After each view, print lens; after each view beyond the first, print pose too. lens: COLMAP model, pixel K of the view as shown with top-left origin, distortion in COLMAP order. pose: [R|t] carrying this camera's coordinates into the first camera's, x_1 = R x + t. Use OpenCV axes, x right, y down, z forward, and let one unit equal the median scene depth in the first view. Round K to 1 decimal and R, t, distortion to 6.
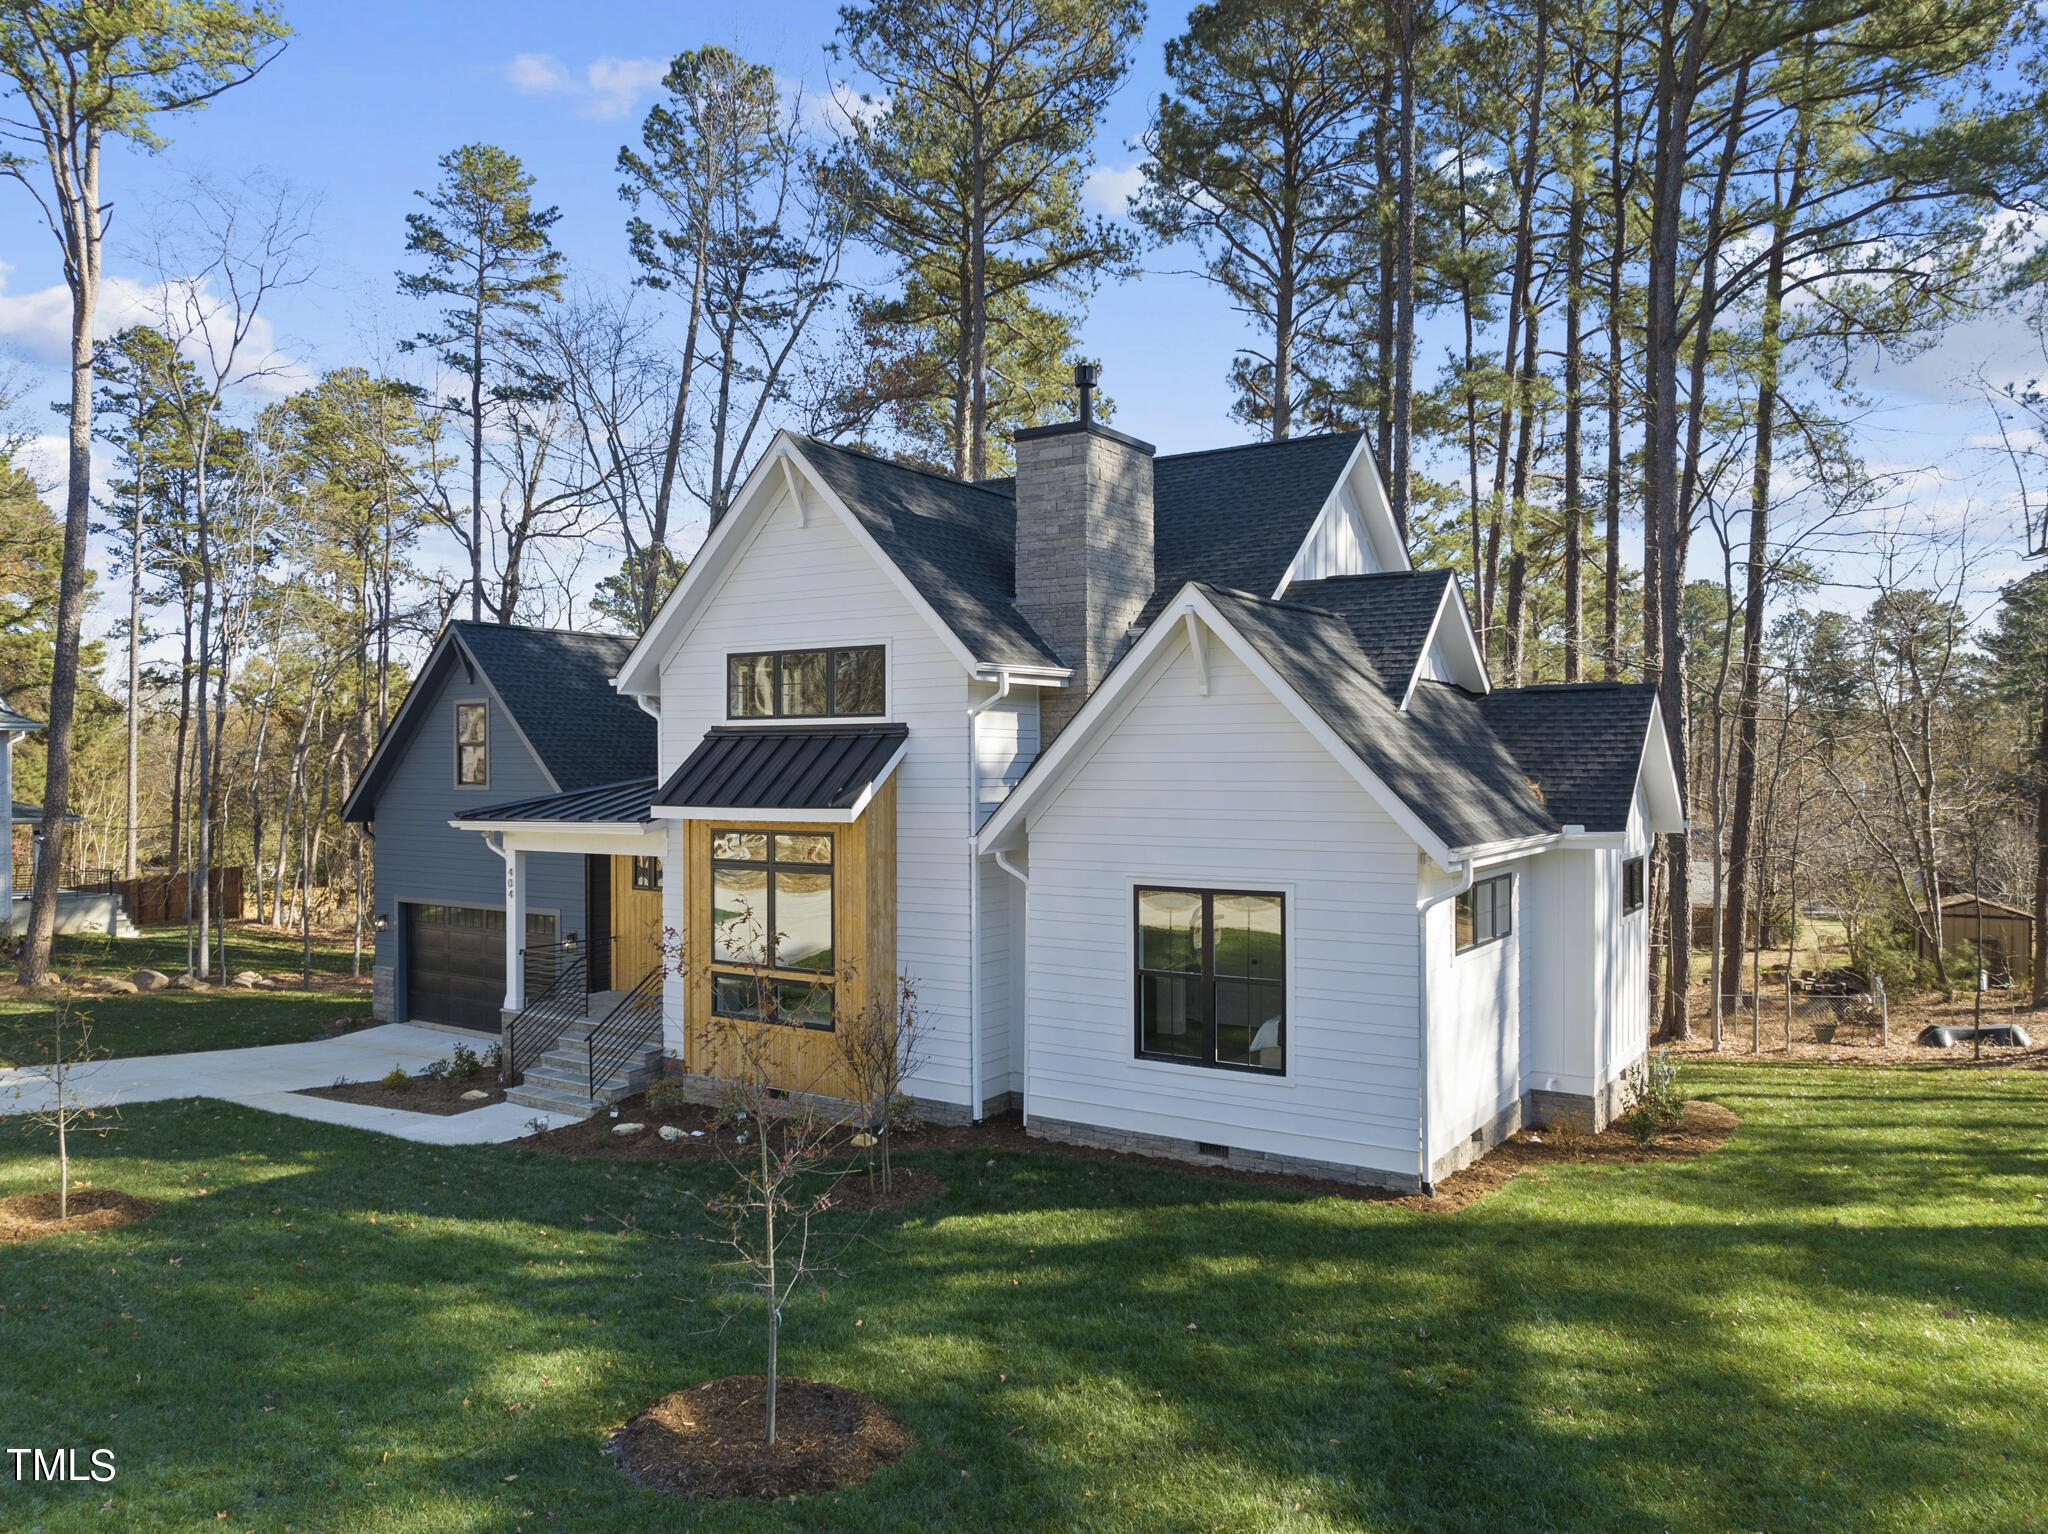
lens RADIAL K [[1465.5, 0, 1014.8], [0, 1465.5, 769.4], [0, 0, 1]] dist [-0.042336, 0.000989]
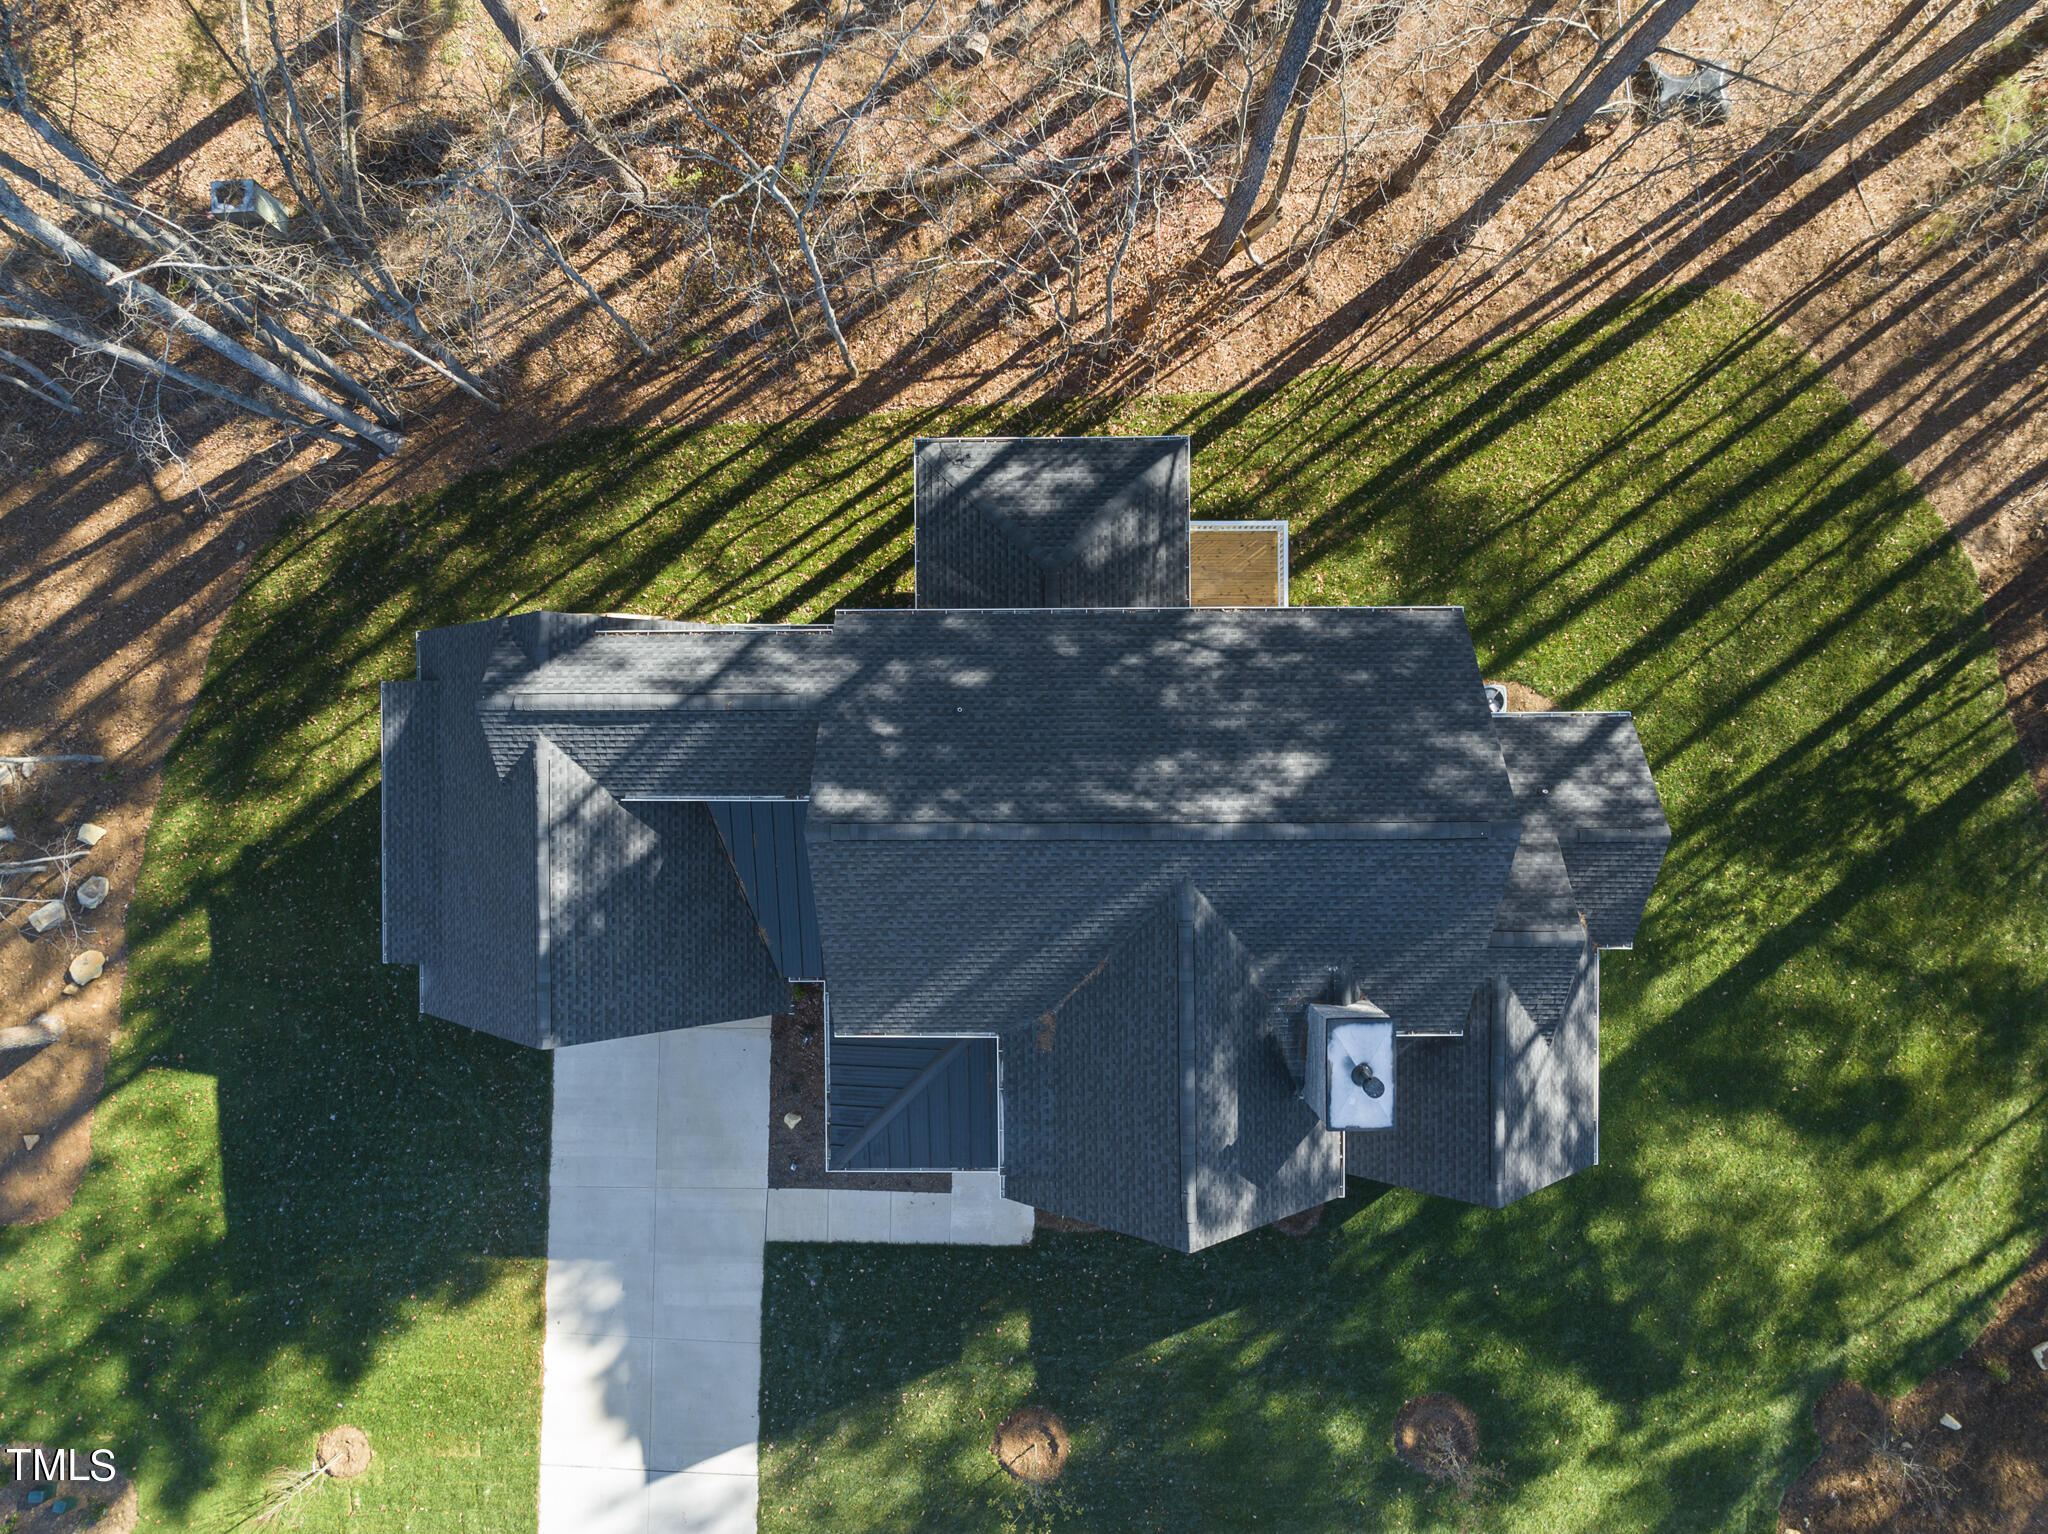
lens RADIAL K [[1479.8, 0, 1015.1], [0, 1479.8, 760.5], [0, 0, 1]] dist [-0.059625, 0.032075]
pose [[0.833368, -0.552672, 0.007155, -0.084245], [0.003685, 0.018500, 0.999822, -1.804464], [-0.552706, -0.833193, 0.017454, 1.642686]]
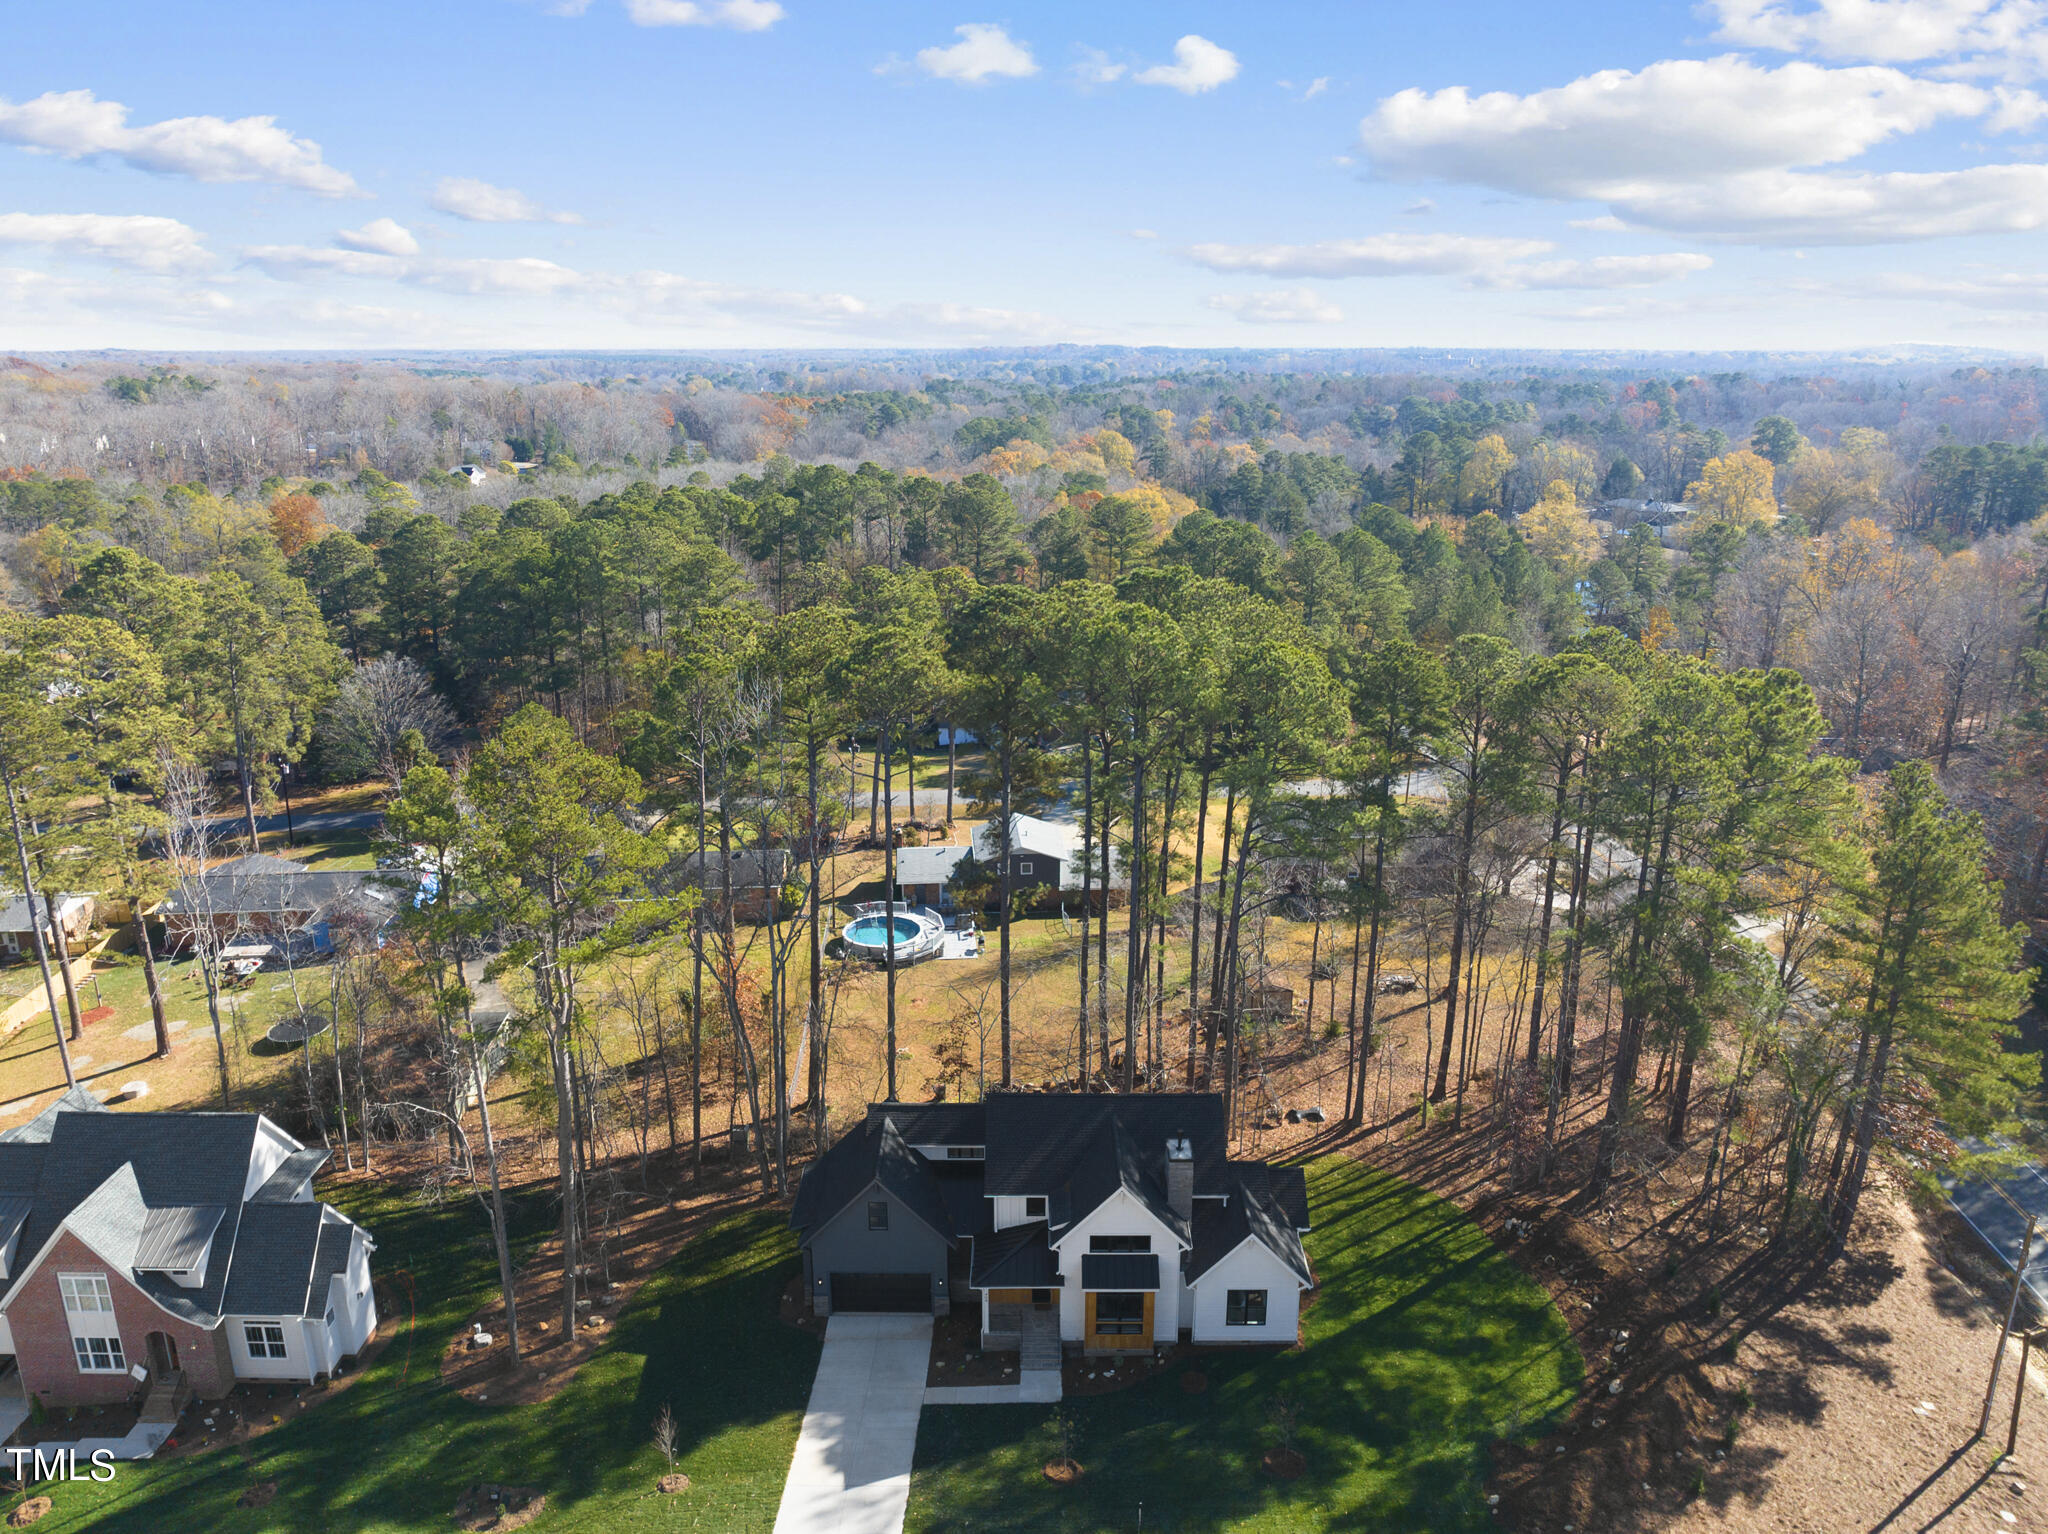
lens RADIAL K [[1479.8, 0, 1015.1], [0, 1479.8, 760.5], [0, 0, 1]] dist [-0.059625, 0.032075]
pose [[0.840968, -0.138549, 0.523046, -2.384019], [-0.001280, 0.966149, 0.257980, -2.439406], [-0.541084, -0.217623, 0.812323, -1.712088]]
